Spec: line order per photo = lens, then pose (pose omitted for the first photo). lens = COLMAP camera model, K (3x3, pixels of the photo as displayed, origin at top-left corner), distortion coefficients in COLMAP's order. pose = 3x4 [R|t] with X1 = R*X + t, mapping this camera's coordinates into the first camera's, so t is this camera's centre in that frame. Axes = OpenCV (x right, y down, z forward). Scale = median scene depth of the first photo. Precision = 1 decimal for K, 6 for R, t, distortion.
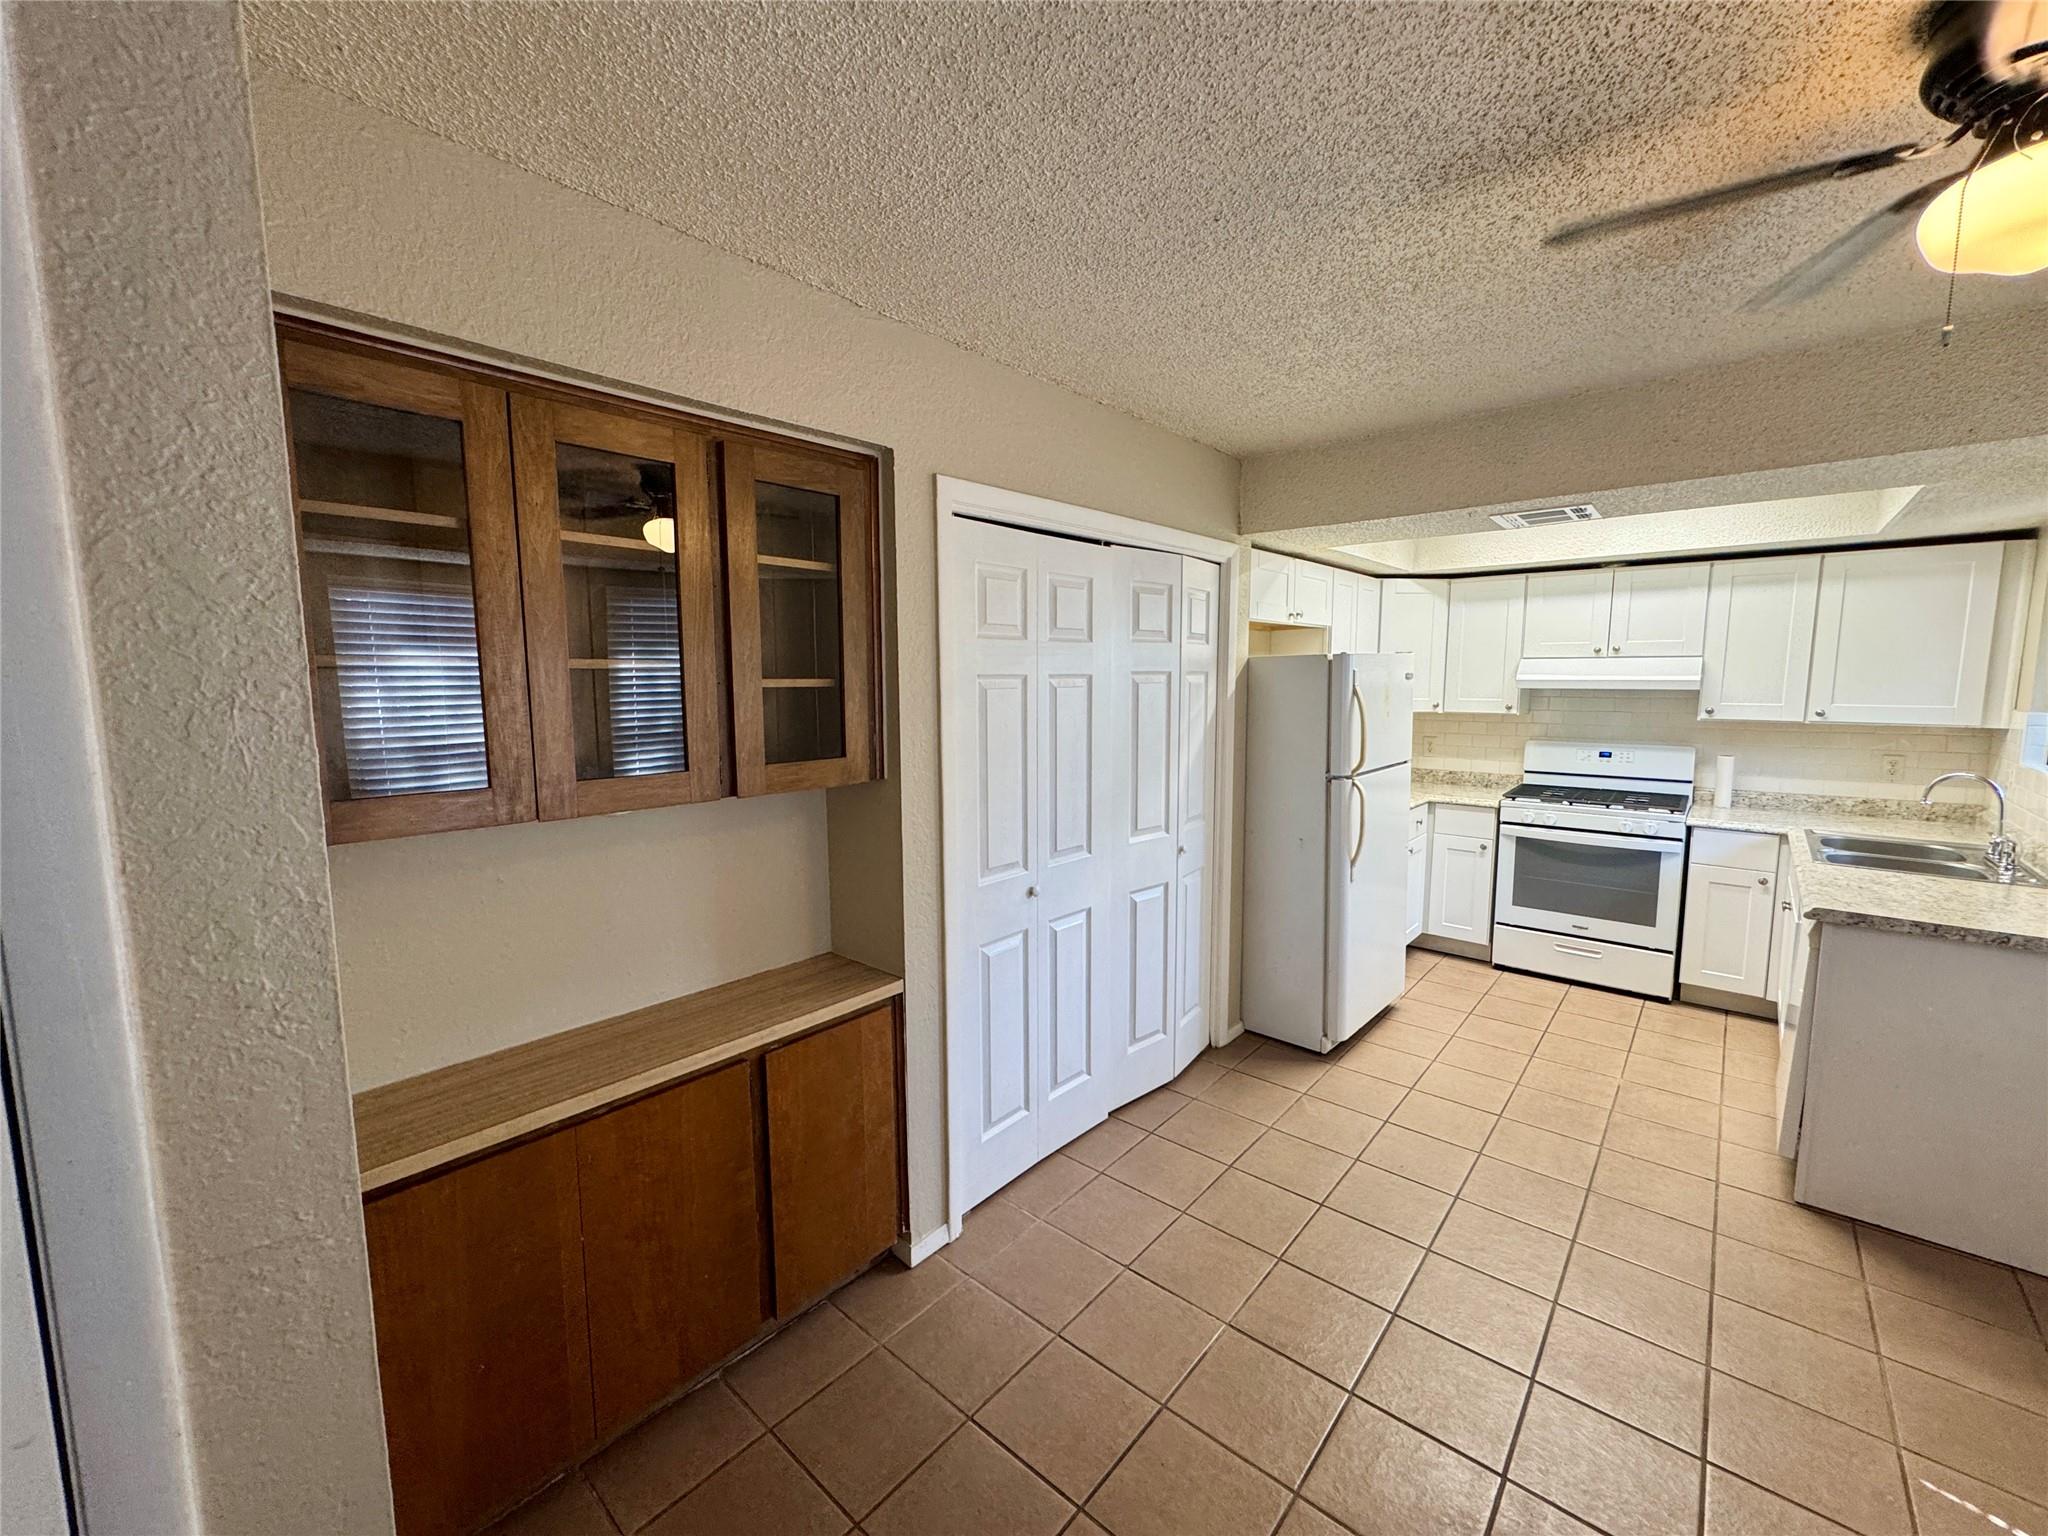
lens RADIAL K [[822.7, 0, 1018.4], [0, 822.7, 766.4], [0, 0, 1]] dist [-0.003994, 0.000773]
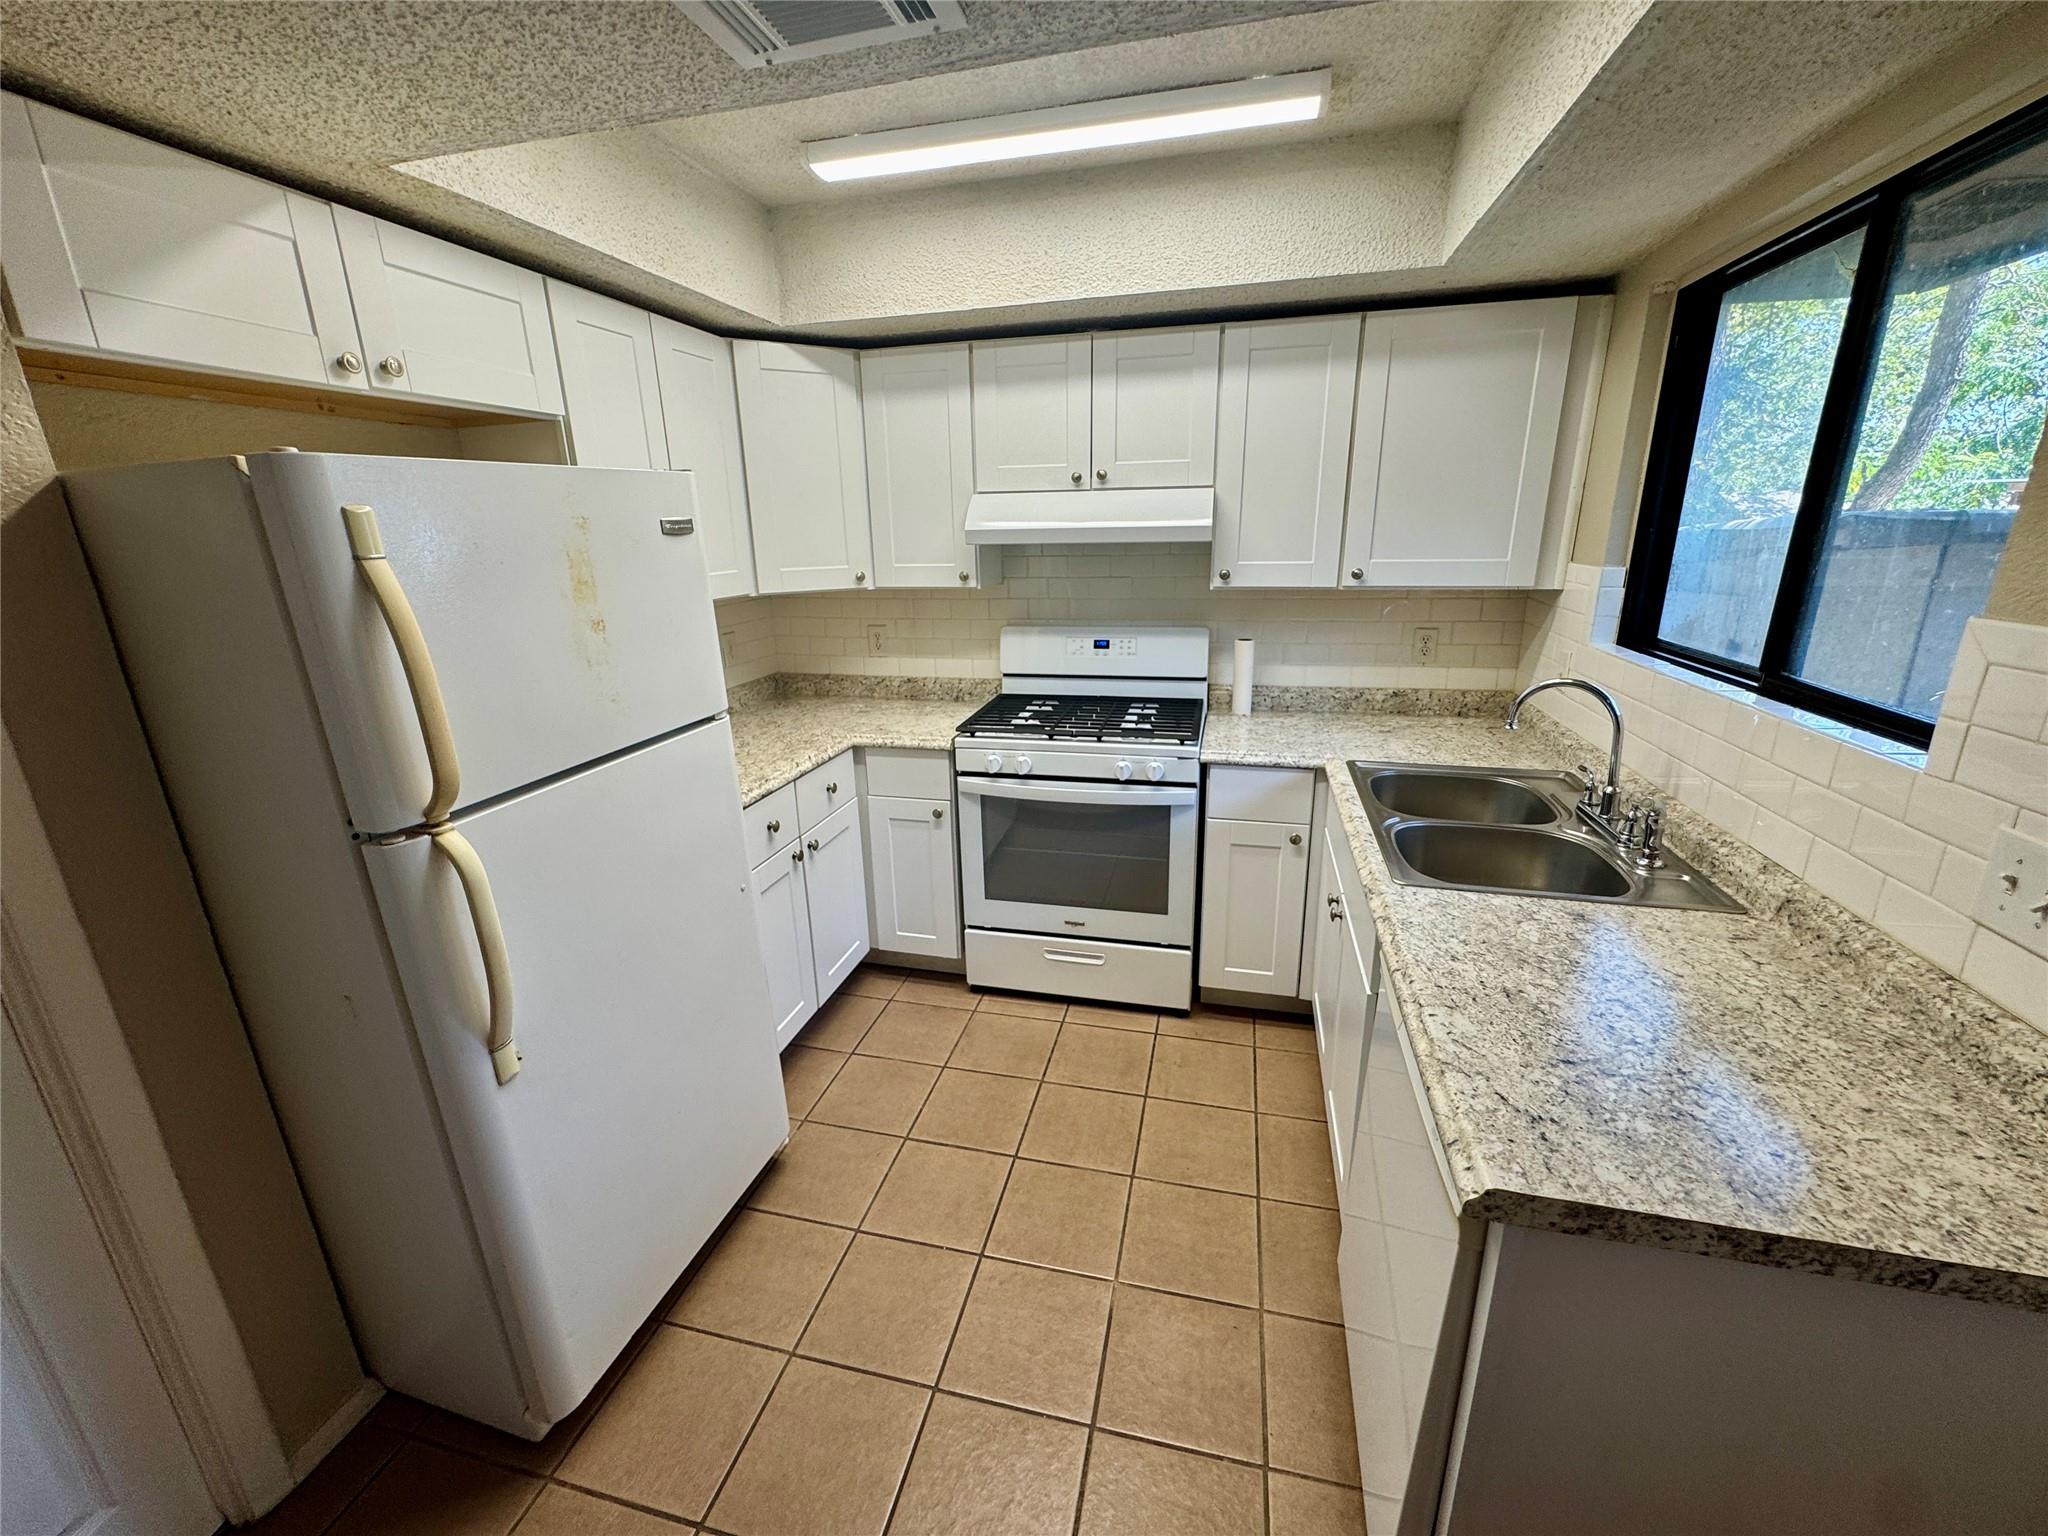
lens RADIAL K [[822.7, 0, 1017.7], [0, 822.7, 763.8], [0, 0, 1]] dist [-0.003994, 0.000773]
pose [[0.892219, -0.140481, 0.429197, 0.408866], [0.067680, 0.981248, 0.180479, -0.050613], [-0.446503, -0.131979, 0.884996, 0.493300]]
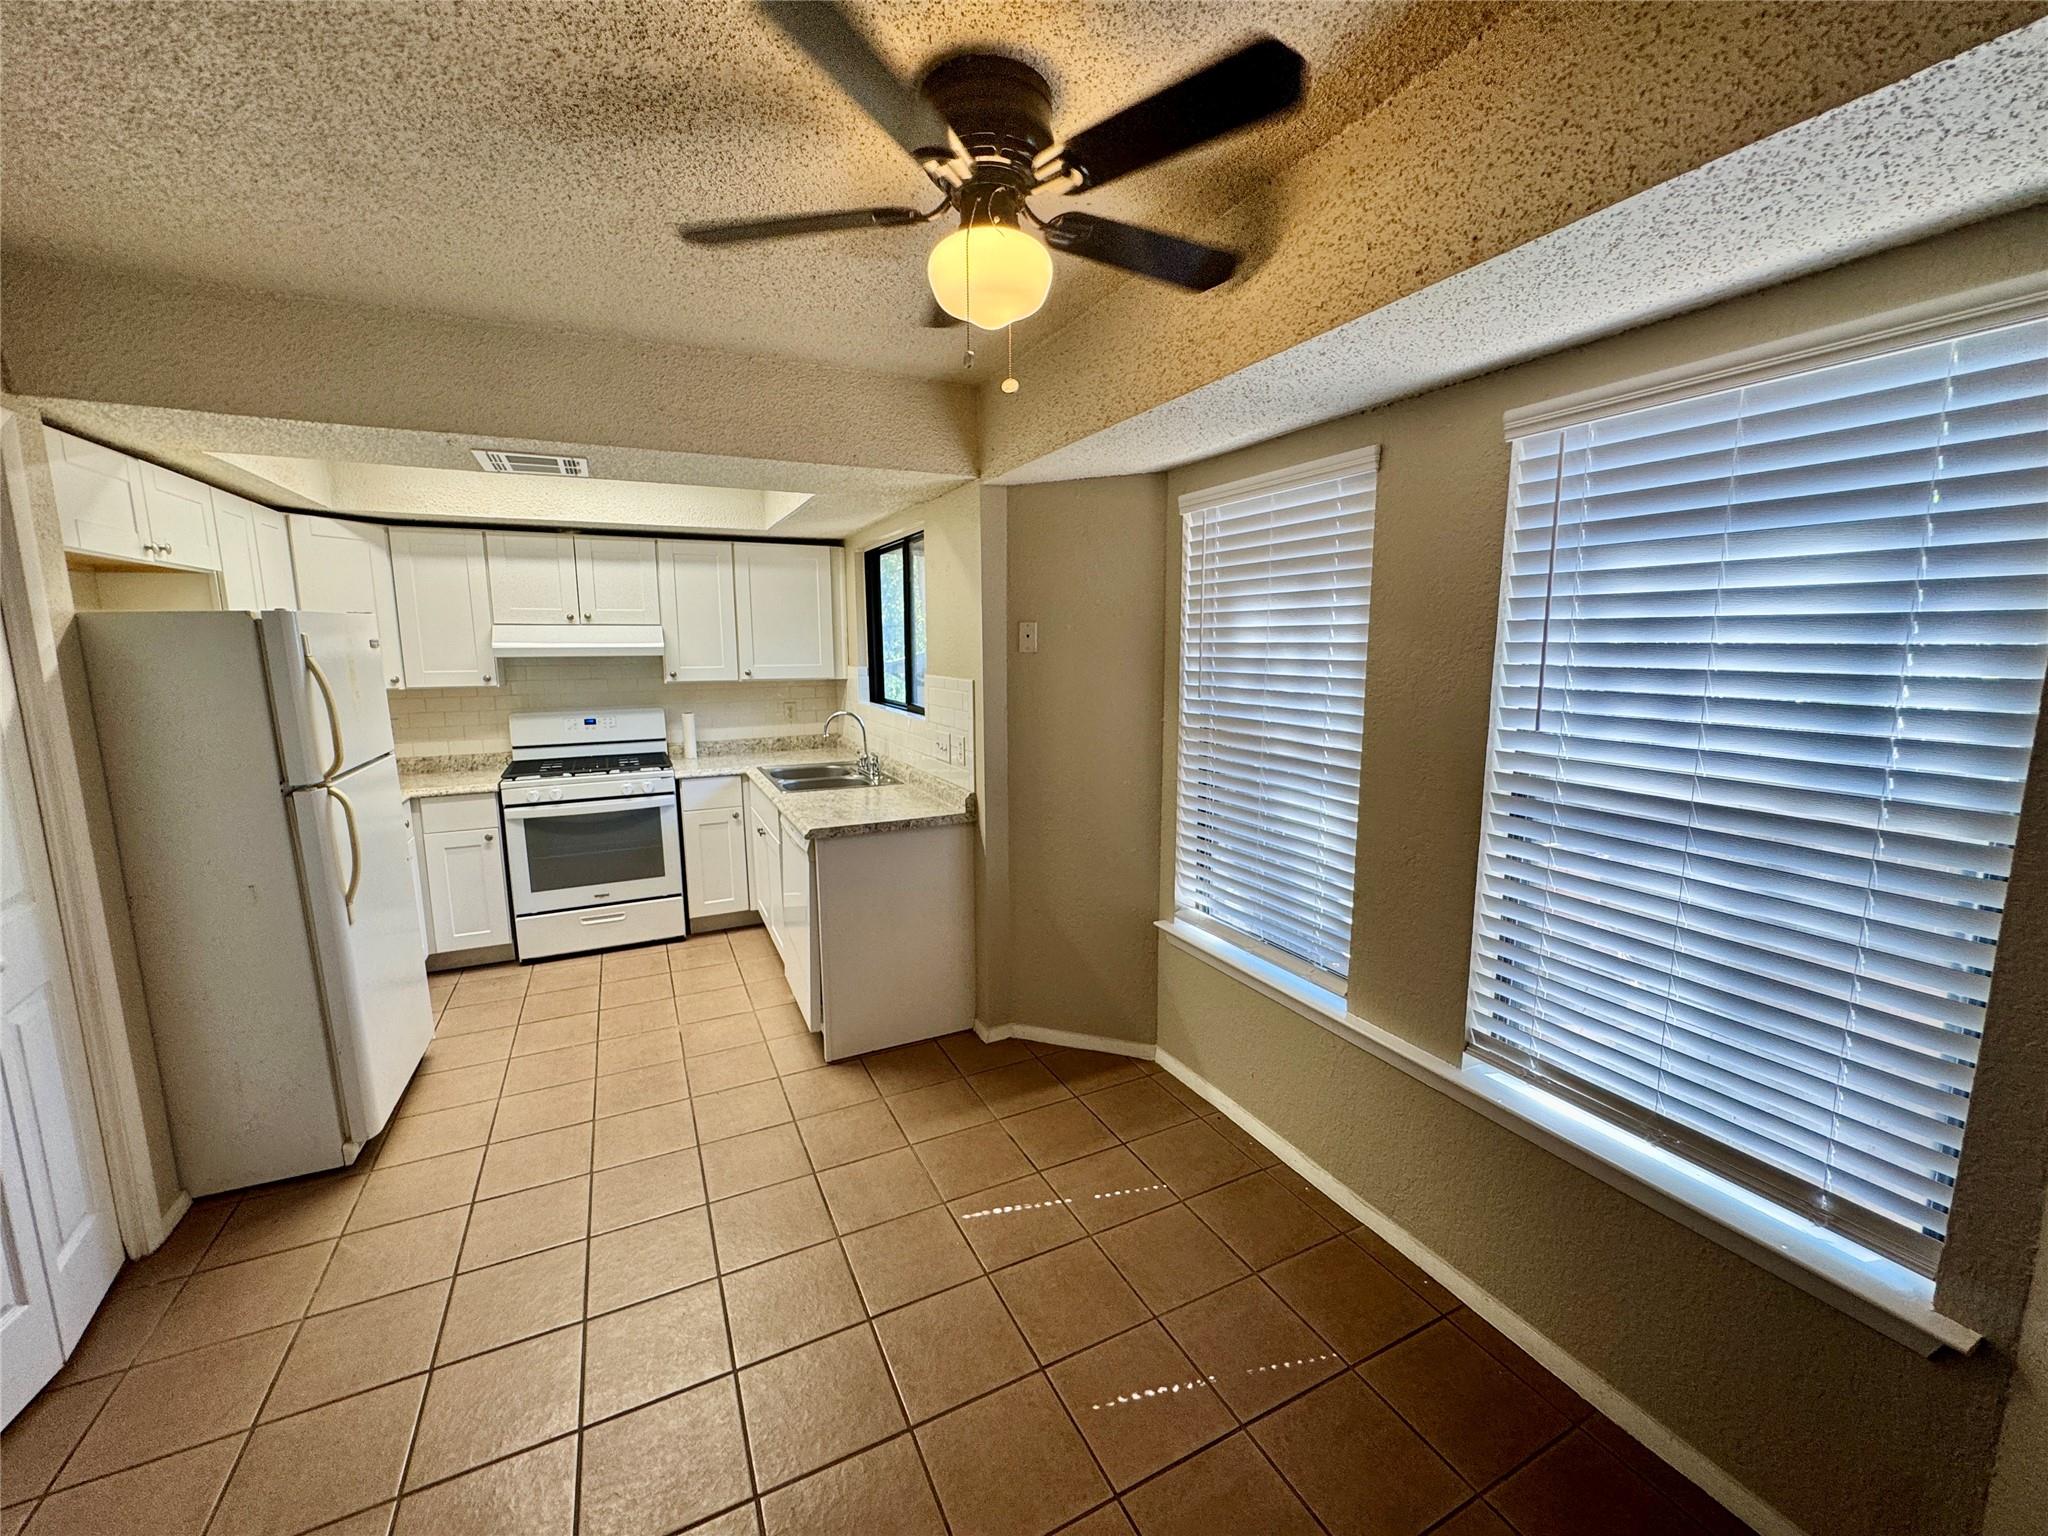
lens RADIAL K [[822.7, 0, 1029.9], [0, 822.7, 764.6], [0, 0, 1]] dist [-0.003994, 0.000773]
pose [[0.380215, -0.136412, 0.914783, -0.013297], [0.106102, 0.988967, 0.103375, -0.010547], [-0.918792, 0.057756, 0.390494, 0.127311]]
